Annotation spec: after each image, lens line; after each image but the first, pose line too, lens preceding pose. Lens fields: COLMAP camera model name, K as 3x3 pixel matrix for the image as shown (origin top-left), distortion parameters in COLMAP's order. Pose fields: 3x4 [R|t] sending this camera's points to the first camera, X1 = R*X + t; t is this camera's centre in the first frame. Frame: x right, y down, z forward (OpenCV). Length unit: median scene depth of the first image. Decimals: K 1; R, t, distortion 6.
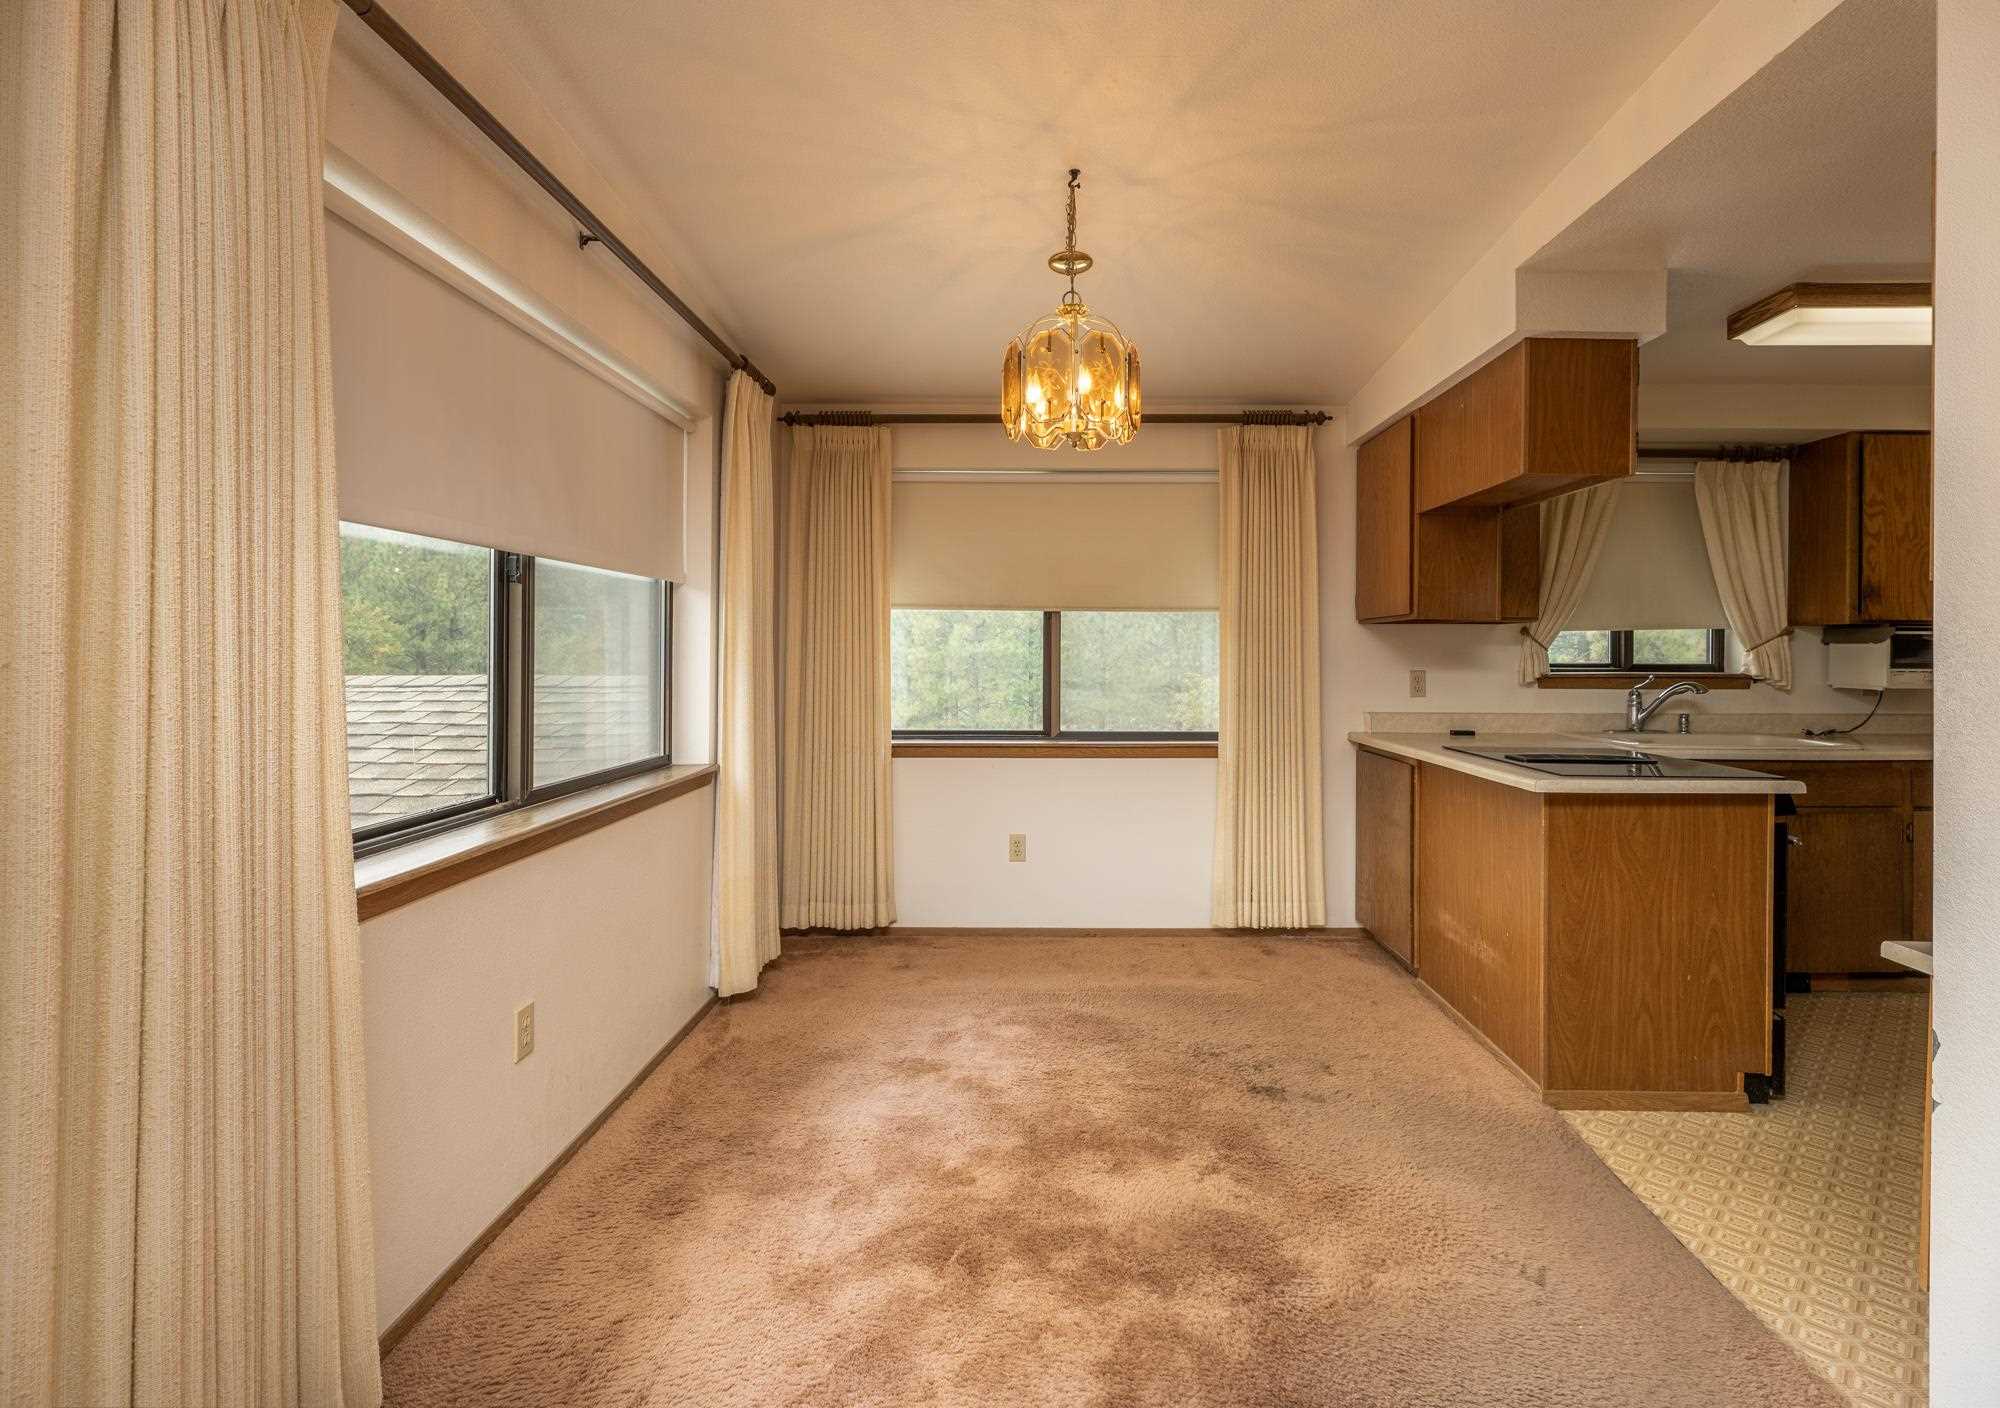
lens RADIAL K [[909.0, 0, 1048.0], [0, 909.0, 663.7], [0, 0, 1]] dist [-0.002143, -0.000361]
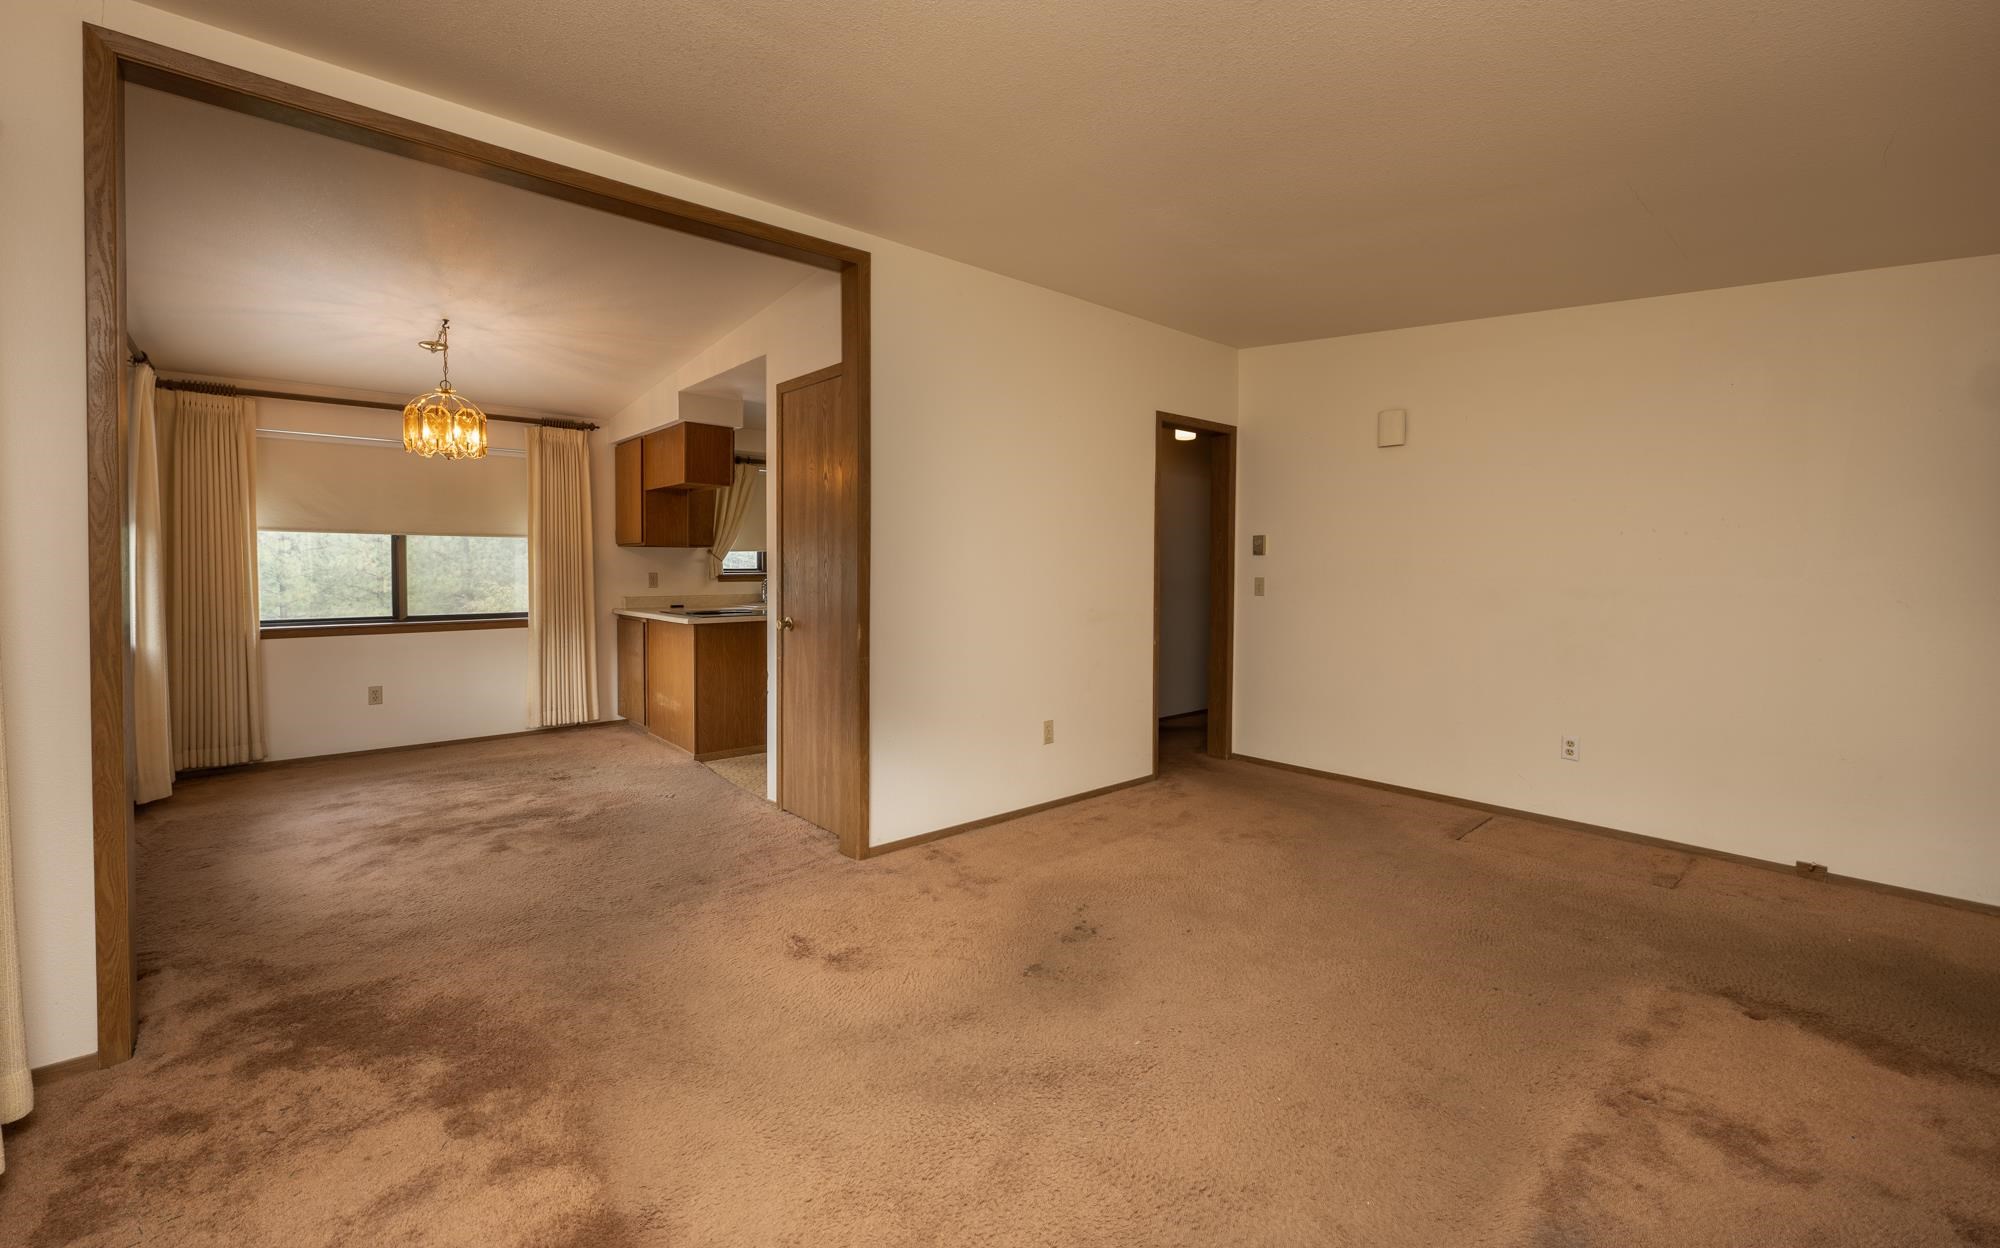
lens RADIAL K [[829.3, 0, 1001.2], [0, 829.3, 580.1], [0, 0, 1]] dist [-0.001016, -0.000195]
pose [[0.752632, -0.014654, 0.658278, -0.156229], [0.007932, 0.999882, 0.013190, 0.005842], [-0.658393, -0.004706, 0.752659, -0.700212]]
